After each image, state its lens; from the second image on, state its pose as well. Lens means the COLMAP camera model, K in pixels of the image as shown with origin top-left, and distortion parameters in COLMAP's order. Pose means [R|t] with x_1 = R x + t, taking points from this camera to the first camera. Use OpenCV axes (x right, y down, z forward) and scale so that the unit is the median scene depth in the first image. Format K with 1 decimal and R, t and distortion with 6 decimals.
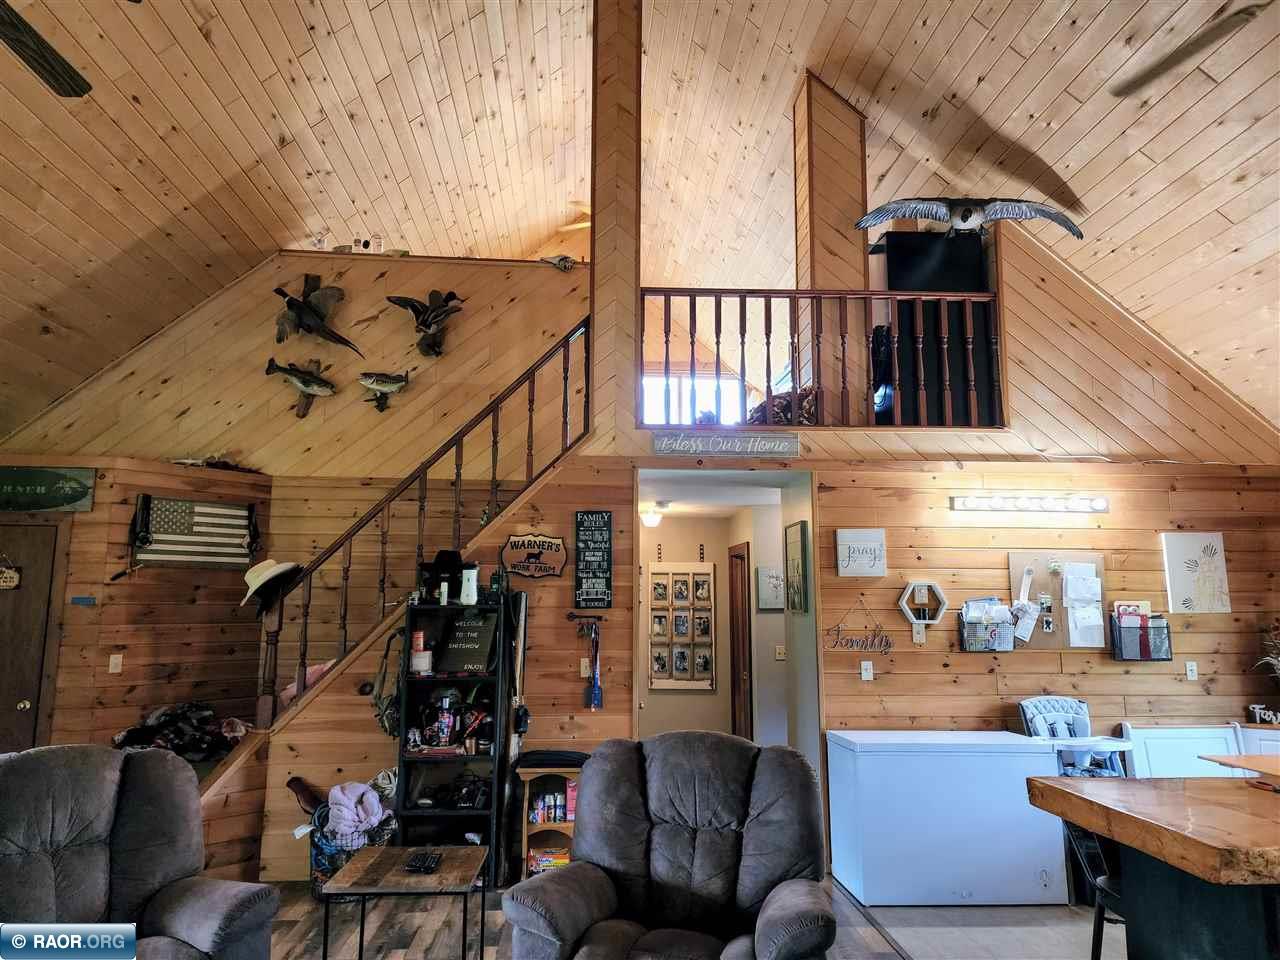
lens RADIAL K [[859.9, 0, 613.7], [0, 859.9, 478.9], [0, 0, 1]] dist [0.060517, -0.058778]
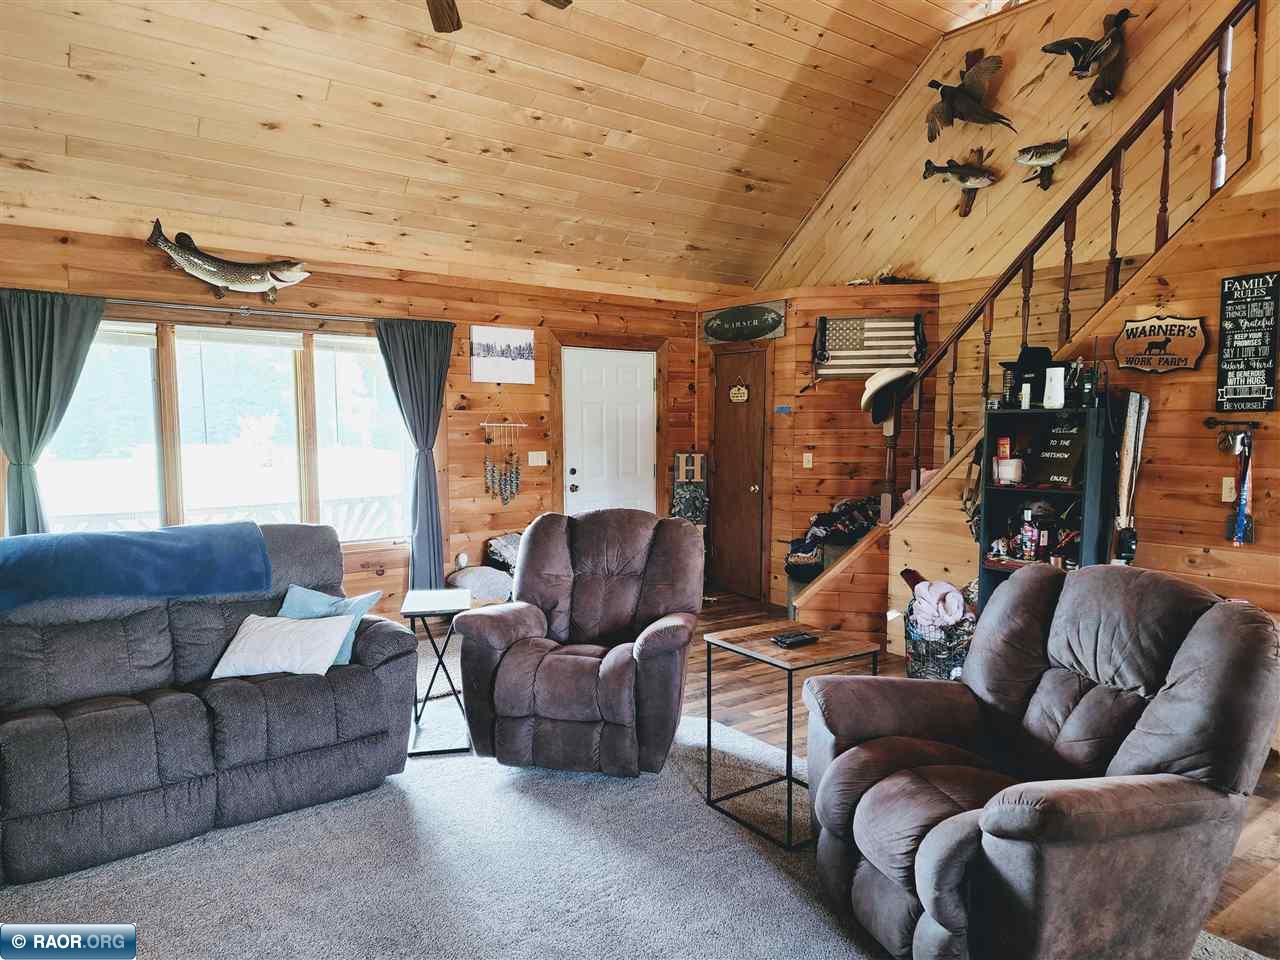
lens RADIAL K [[859.9, 0, 657.8], [0, 859.9, 504.0], [0, 0, 1]] dist [0.060517, -0.058778]
pose [[0.542039, 0.077697, -0.836754, 0.330419], [0.125235, 0.977129, 0.171858, 0.037233], [0.830969, -0.197945, 0.519912, 0.183632]]
